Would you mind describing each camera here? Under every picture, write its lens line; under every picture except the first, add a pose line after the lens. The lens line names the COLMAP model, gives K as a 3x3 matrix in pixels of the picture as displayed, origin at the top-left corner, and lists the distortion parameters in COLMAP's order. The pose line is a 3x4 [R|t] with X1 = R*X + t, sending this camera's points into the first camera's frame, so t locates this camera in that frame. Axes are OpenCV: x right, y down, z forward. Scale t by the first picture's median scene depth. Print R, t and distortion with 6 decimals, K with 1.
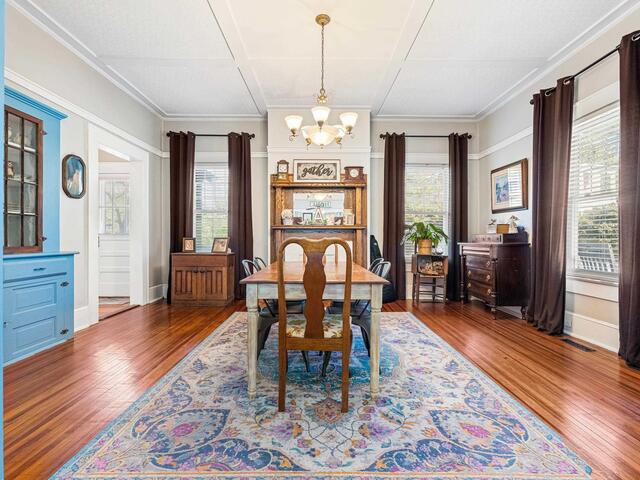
lens RADIAL K [[318.8, 0, 320.3], [0, 318.8, 239.0], [0, 0, 1]] dist [-0.003966, 0.000175]
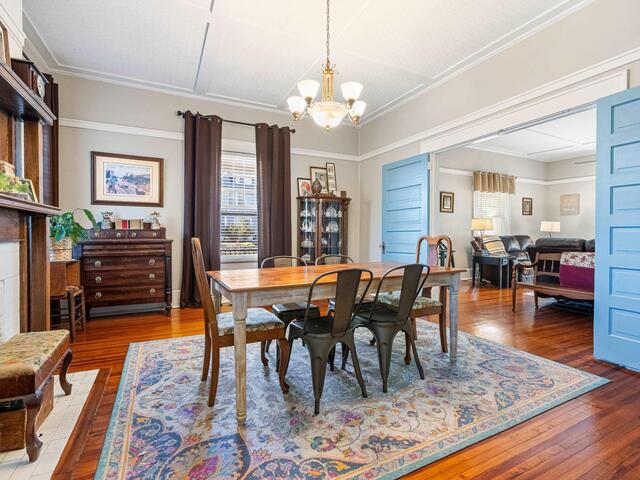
lens RADIAL K [[318.8, 0, 321.4], [0, 318.8, 238.3], [0, 0, 1]] dist [-0.003966, 0.000175]
pose [[-0.458759, -0.015749, 0.888421, -0.949610], [-0.000297, 0.999846, 0.017571, -0.013236], [-0.888560, 0.007797, -0.458693, 1.782668]]
